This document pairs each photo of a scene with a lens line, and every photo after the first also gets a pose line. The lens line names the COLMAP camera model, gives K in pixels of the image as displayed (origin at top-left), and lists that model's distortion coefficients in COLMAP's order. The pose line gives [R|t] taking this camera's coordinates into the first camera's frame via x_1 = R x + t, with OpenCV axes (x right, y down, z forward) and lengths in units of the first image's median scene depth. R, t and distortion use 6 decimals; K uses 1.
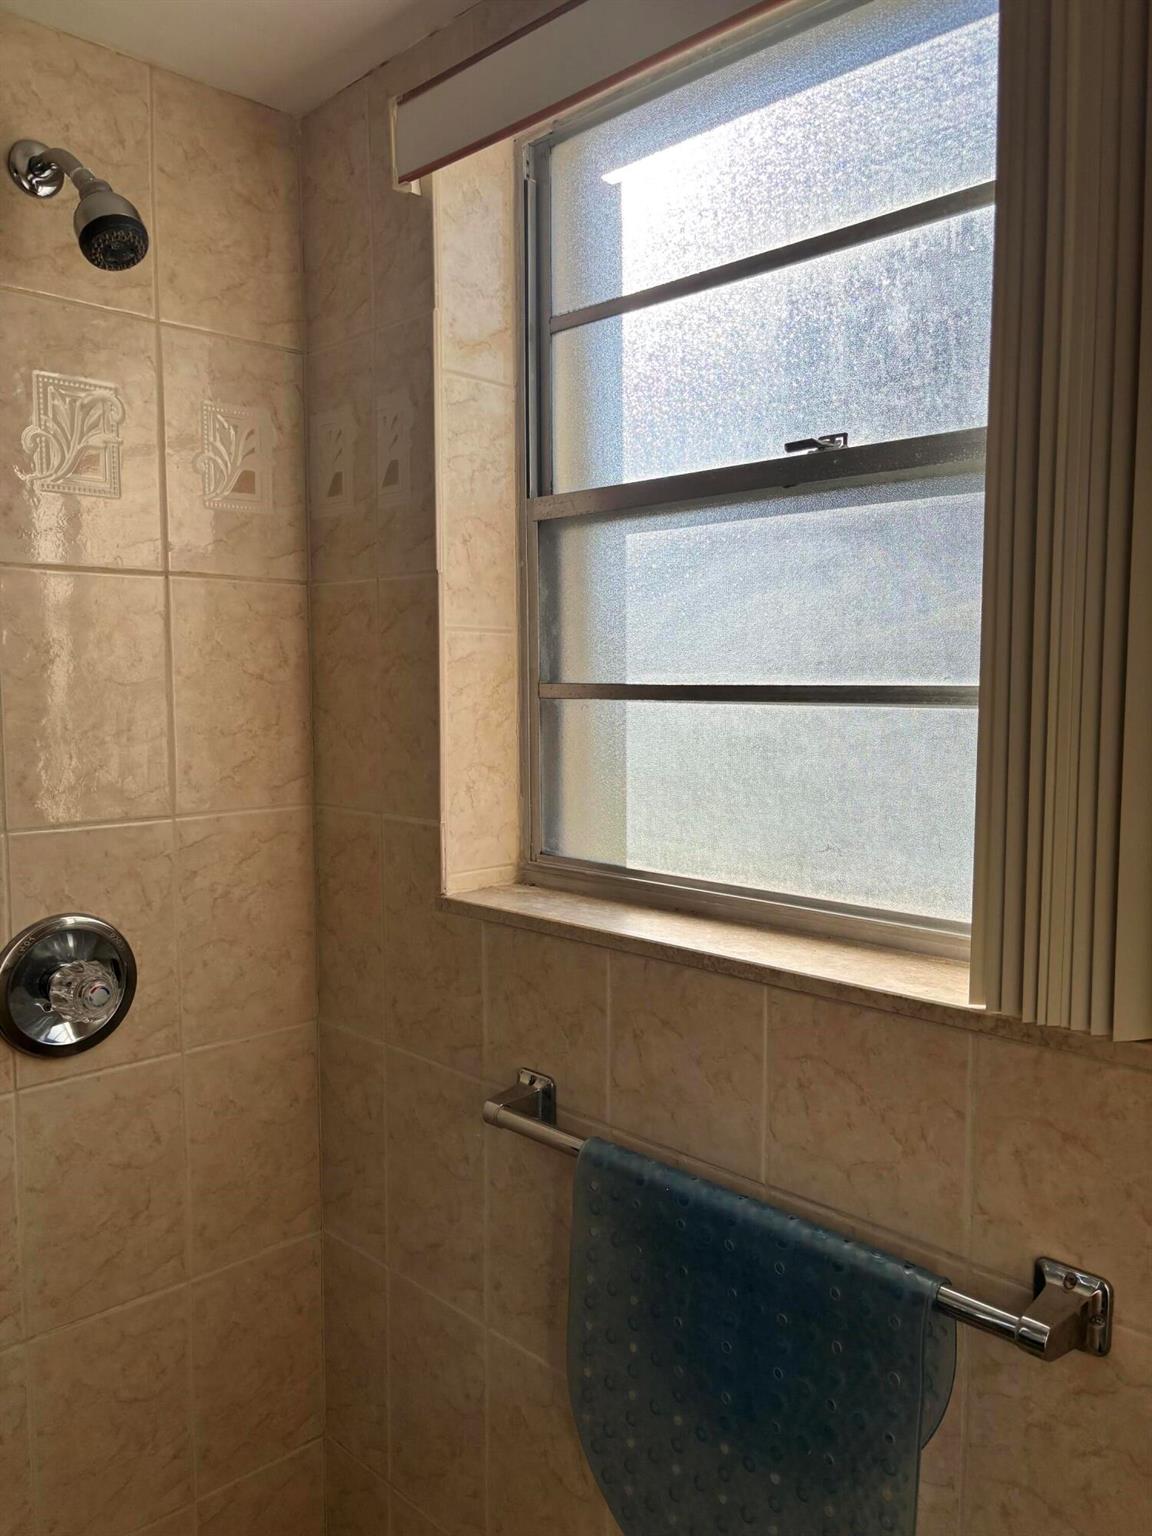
lens RADIAL K [[1162.5, 0, 576.7], [0, 1162.5, 767.8], [0, 0, 1]] dist [0.048859, -0.055179]
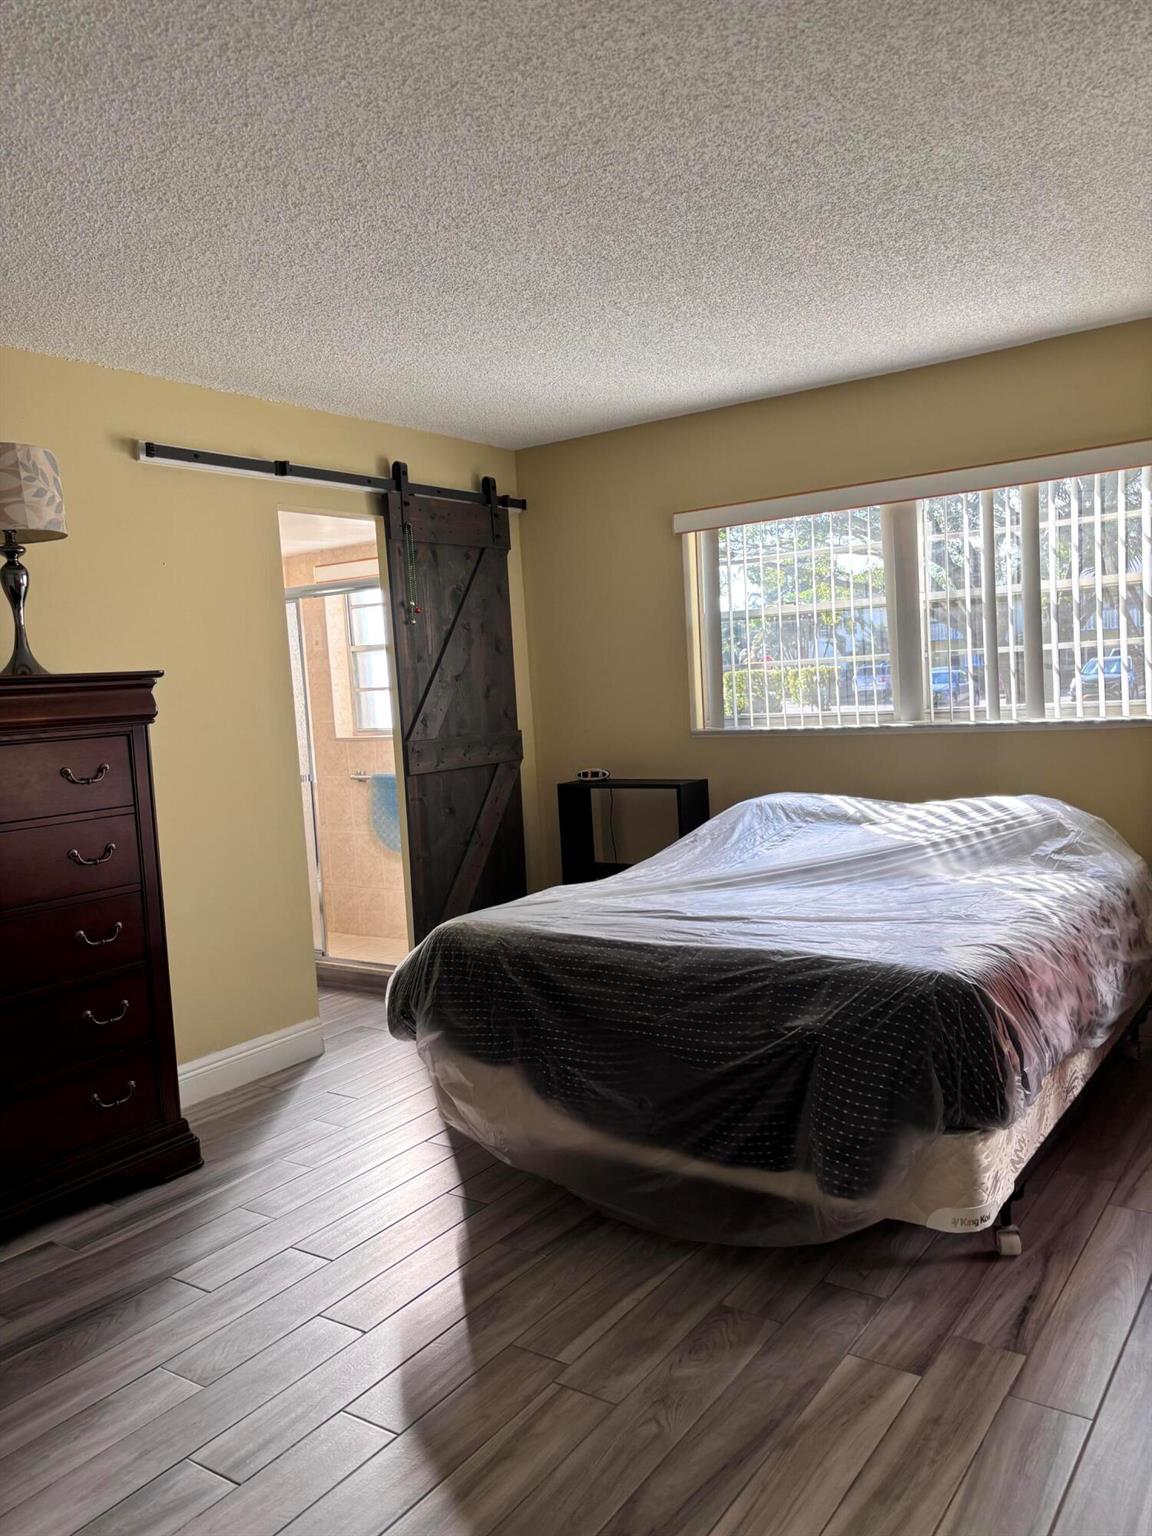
lens RADIAL K [[1162.5, 0, 576.0], [0, 1162.5, 768.4], [0, 0, 1]] dist [0.048859, -0.055179]
pose [[0.983841, -0.072576, 0.163674, 0.047955], [0.073477, 0.997297, 0.000554, 0.287404], [-0.163272, 0.011481, 0.986514, -3.478072]]
